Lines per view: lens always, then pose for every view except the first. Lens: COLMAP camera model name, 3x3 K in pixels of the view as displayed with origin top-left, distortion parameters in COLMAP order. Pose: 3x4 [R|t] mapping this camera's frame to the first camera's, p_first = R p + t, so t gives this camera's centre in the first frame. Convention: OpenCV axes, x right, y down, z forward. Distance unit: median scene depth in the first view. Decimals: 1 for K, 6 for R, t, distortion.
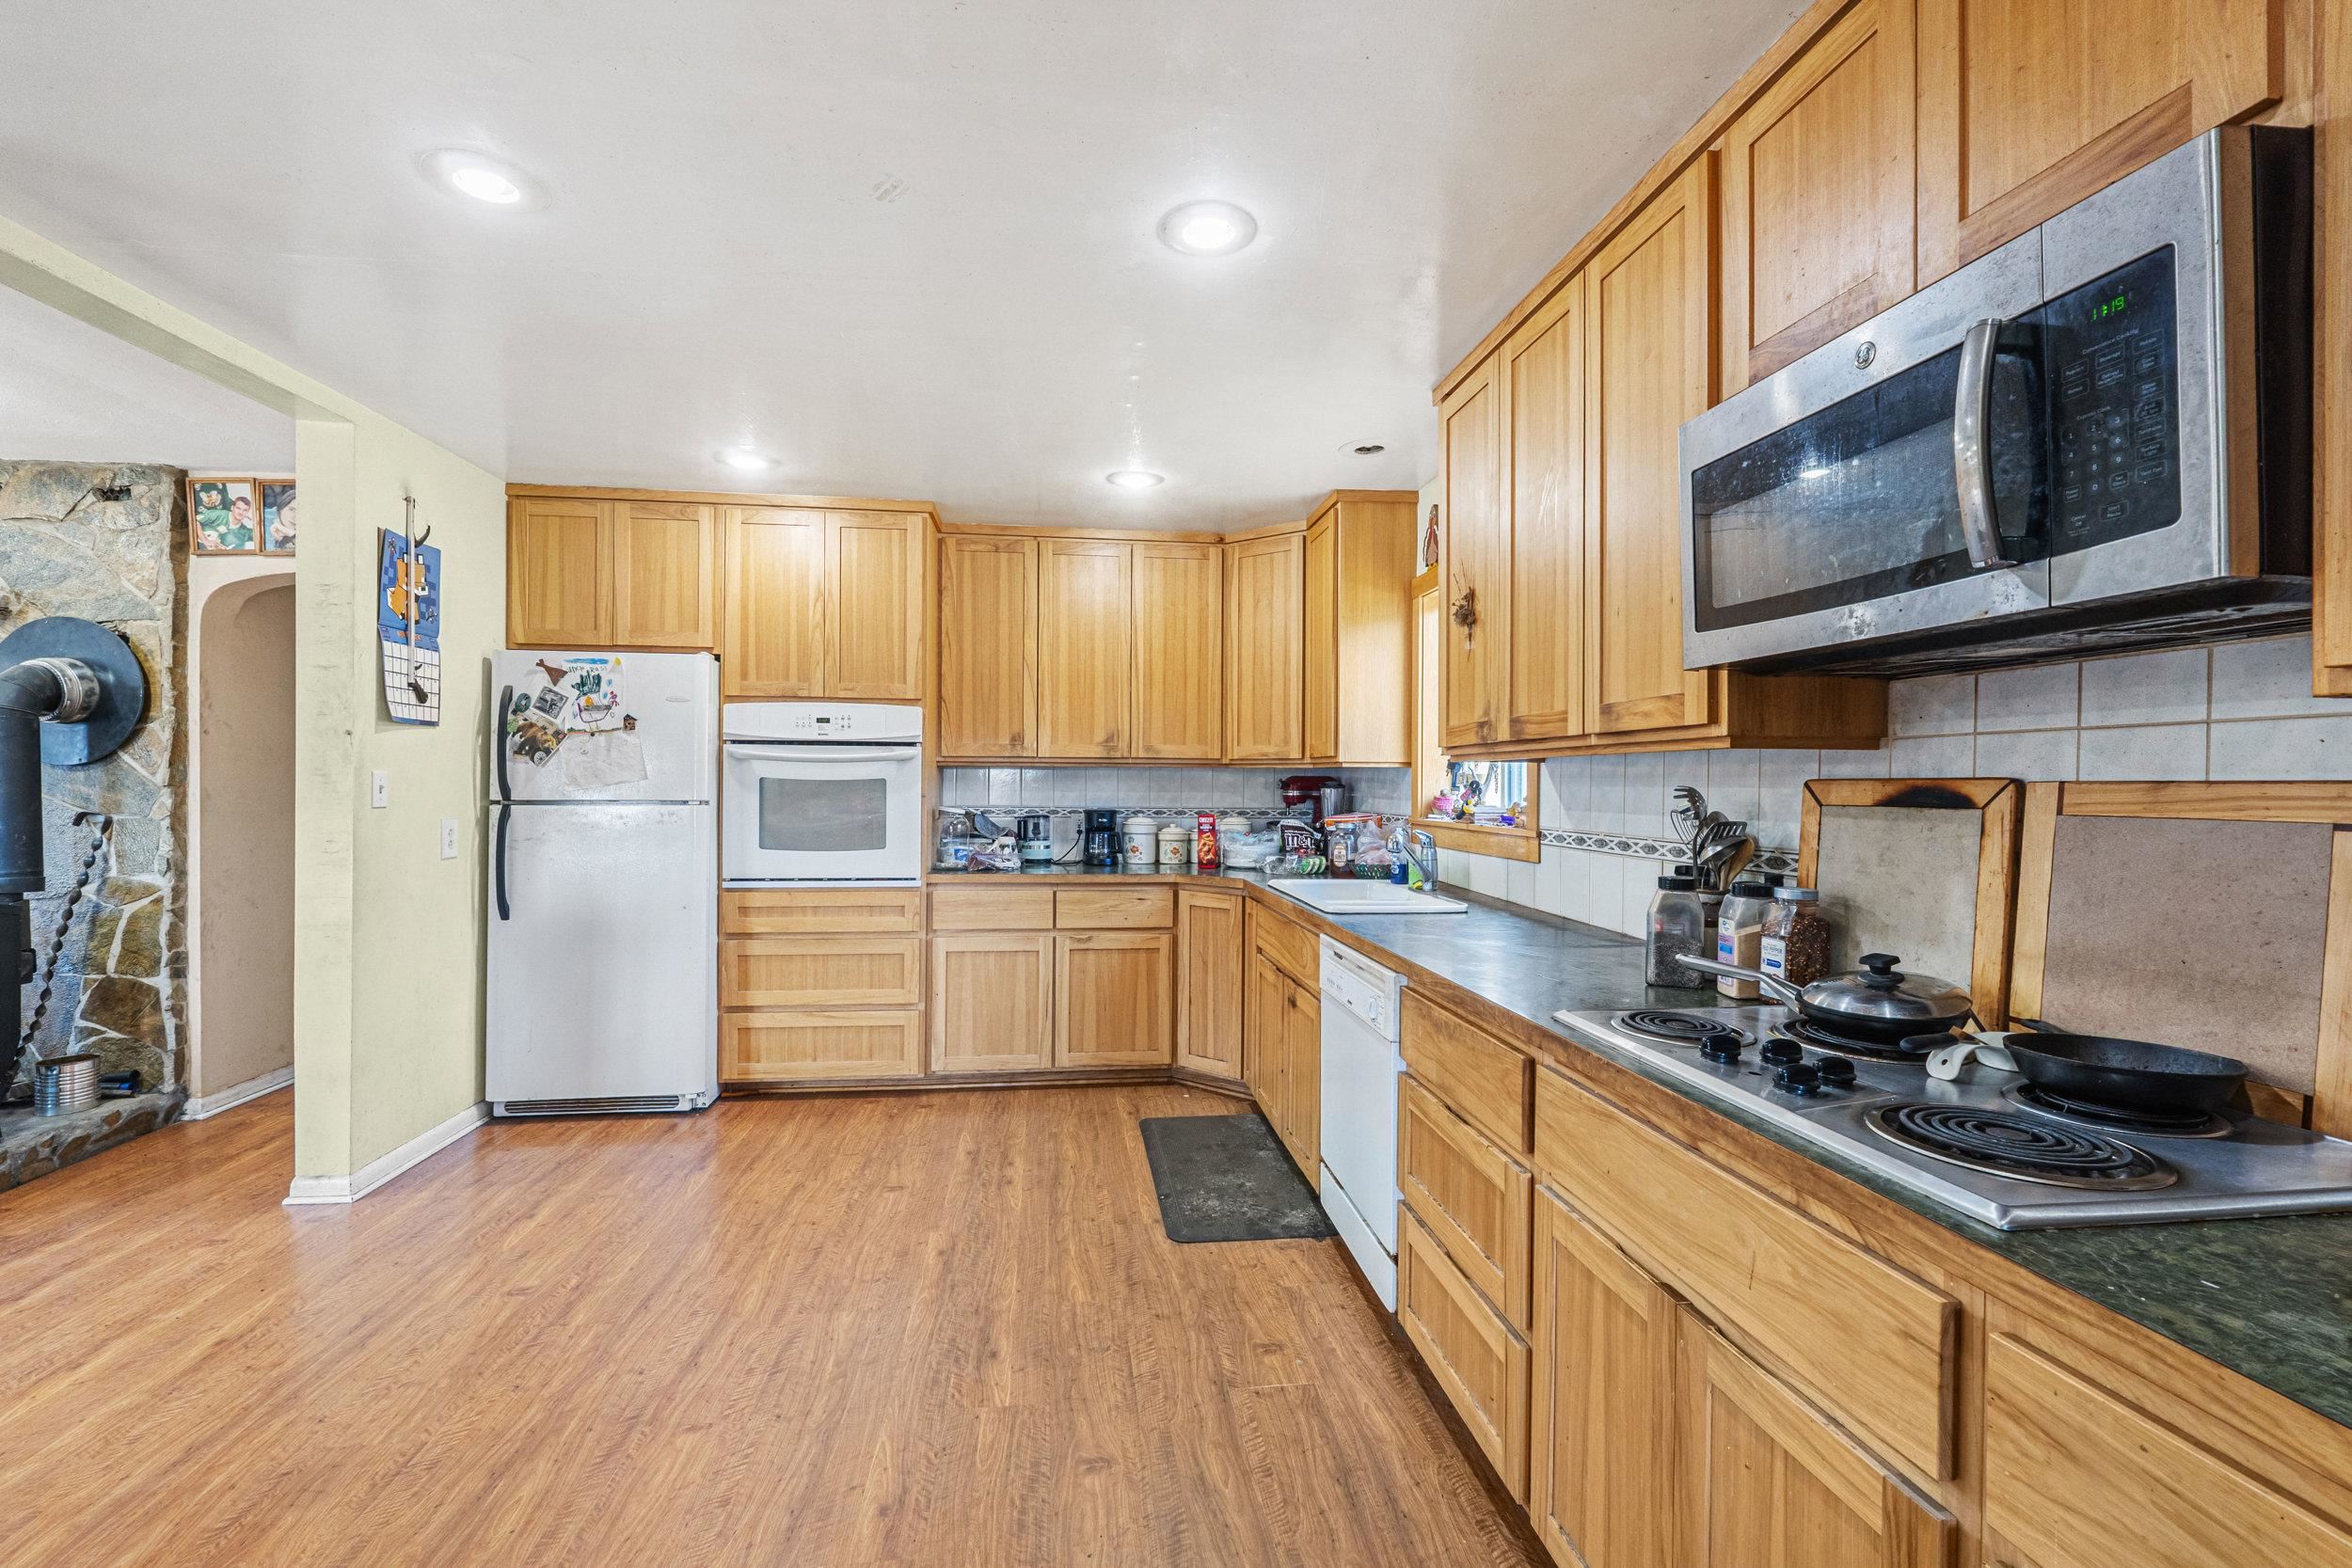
lens RADIAL K [[978.1, 0, 1177.8], [0, 978.1, 771.3], [0, 0, 1]] dist [-0.002572, -0.000224]
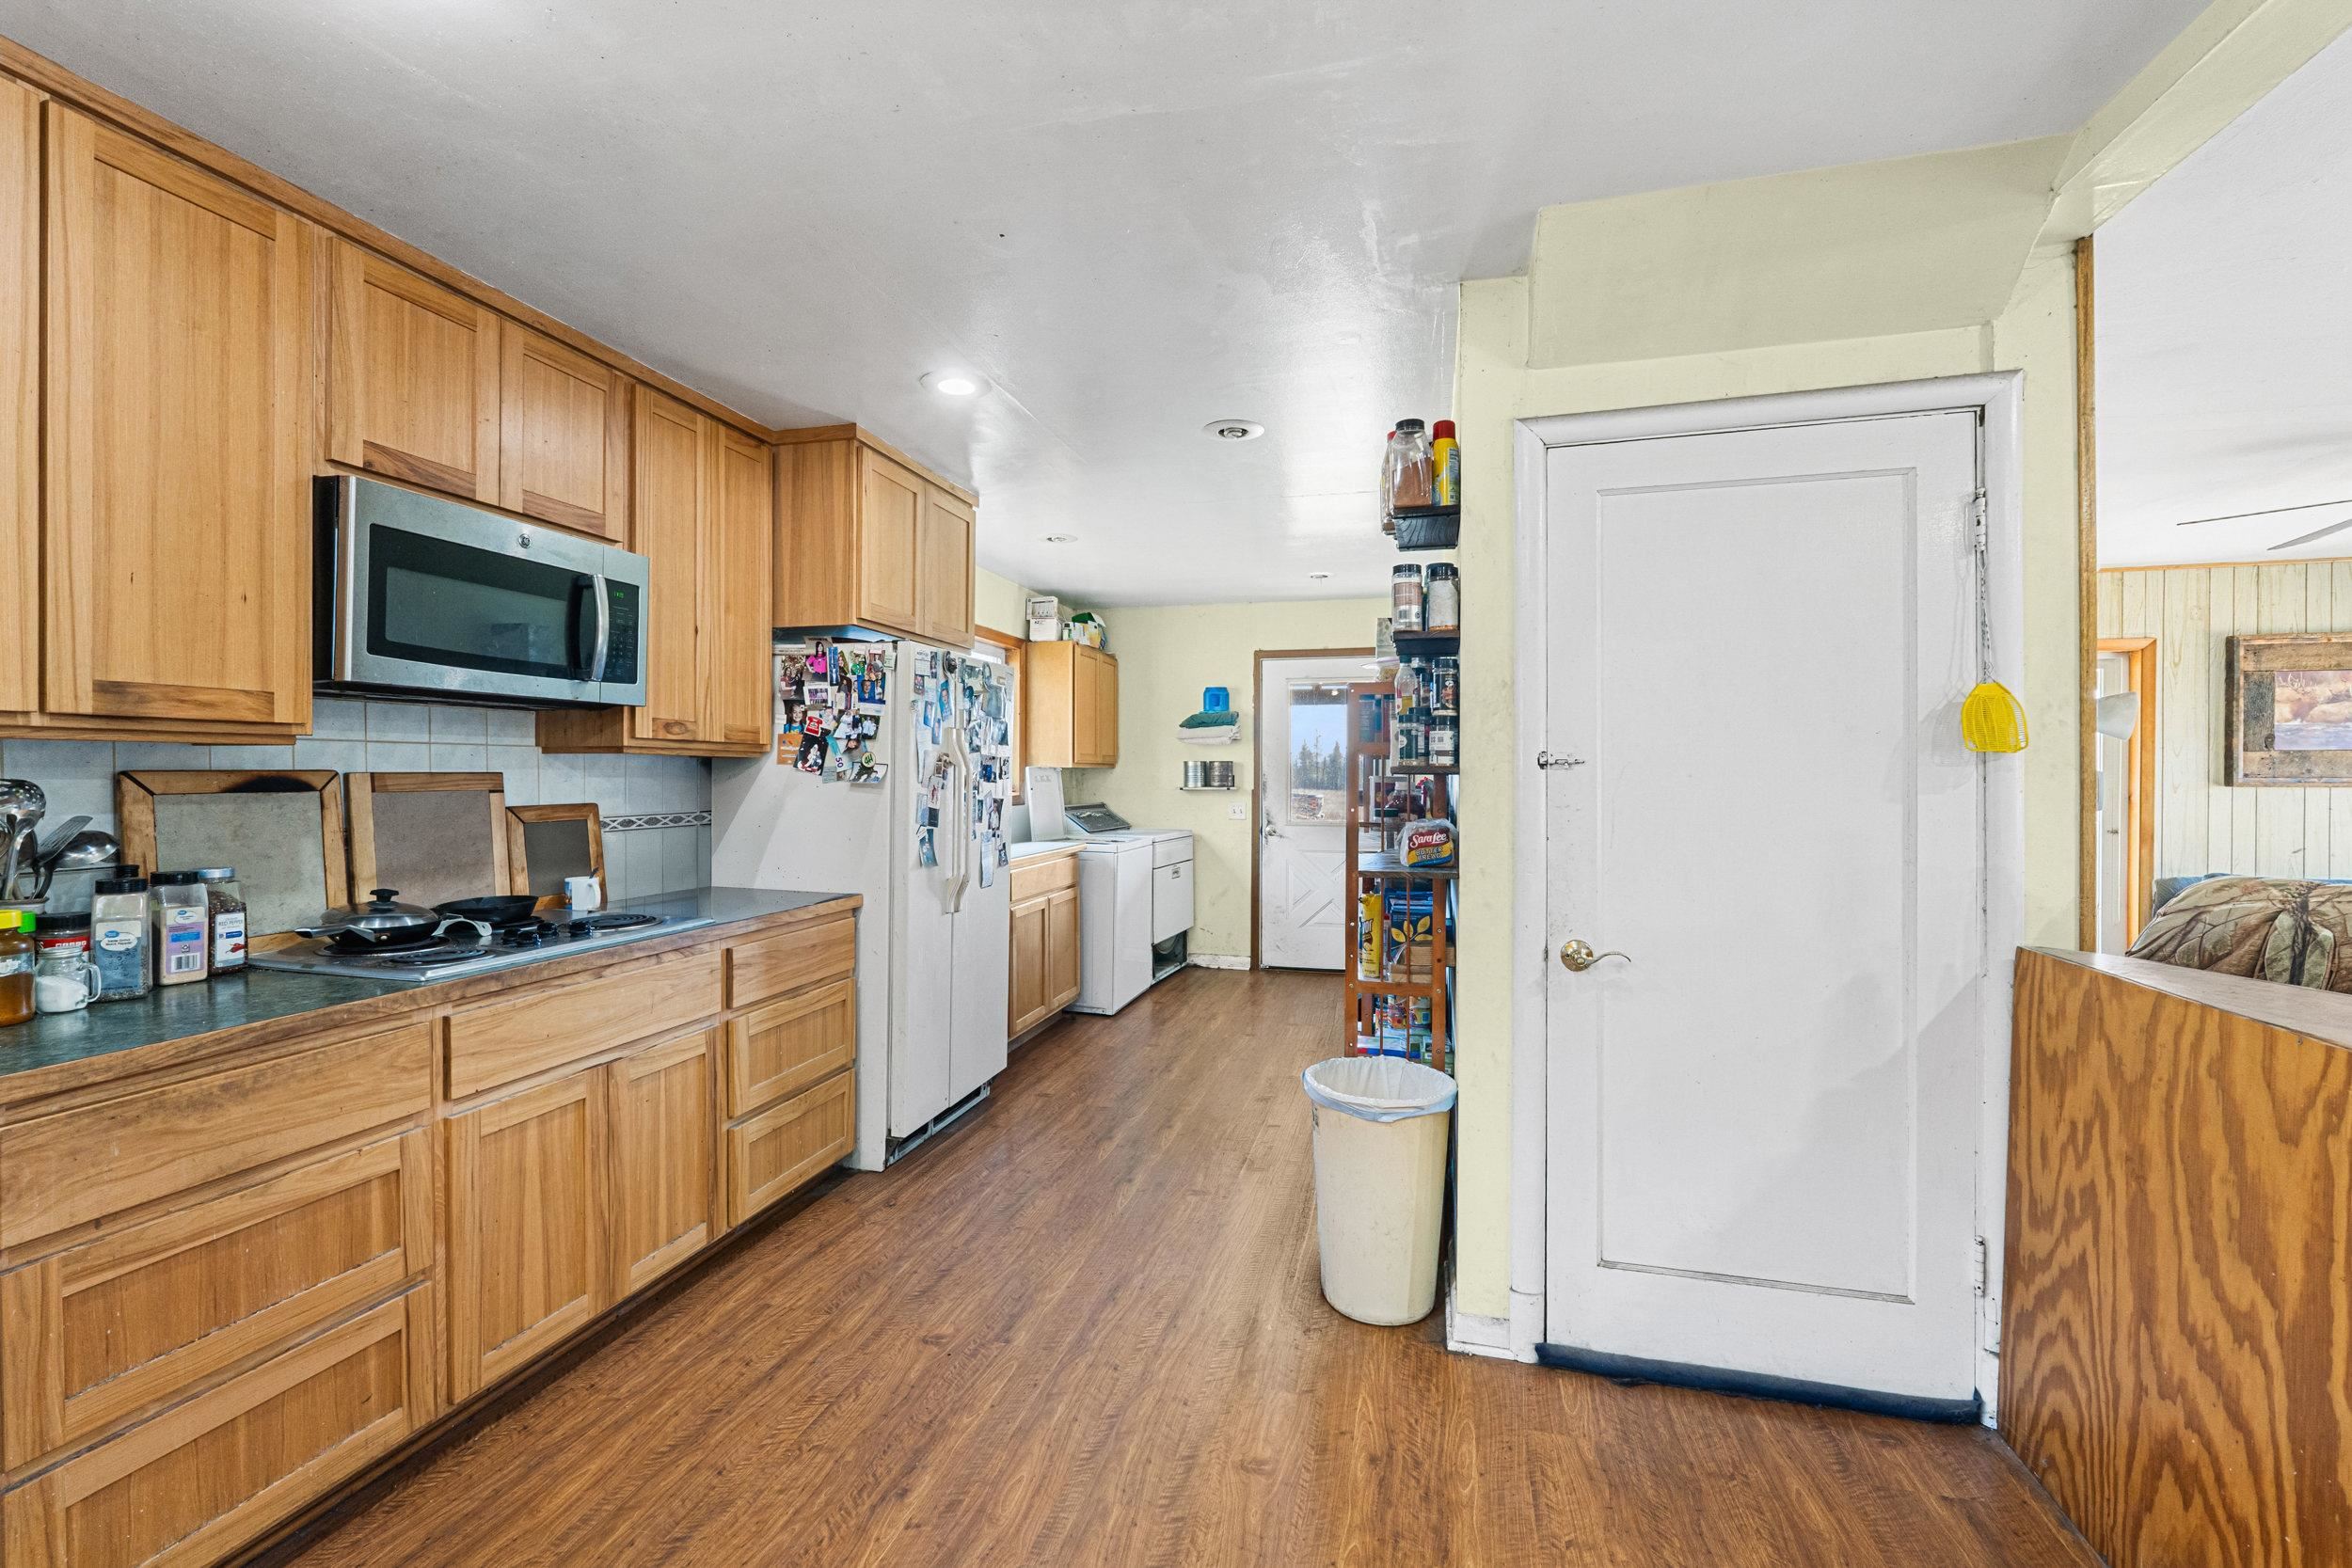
lens RADIAL K [[995.3, 0, 1172.2], [0, 995.3, 778.7], [0, 0, 1]] dist [0.000305, -0.000016]
pose [[-0.913712, -0.010507, 0.406227, -0.947691], [-0.012604, 0.999917, -0.002485, 0.006787], [-0.406168, -0.007391, -0.913769, 1.793584]]
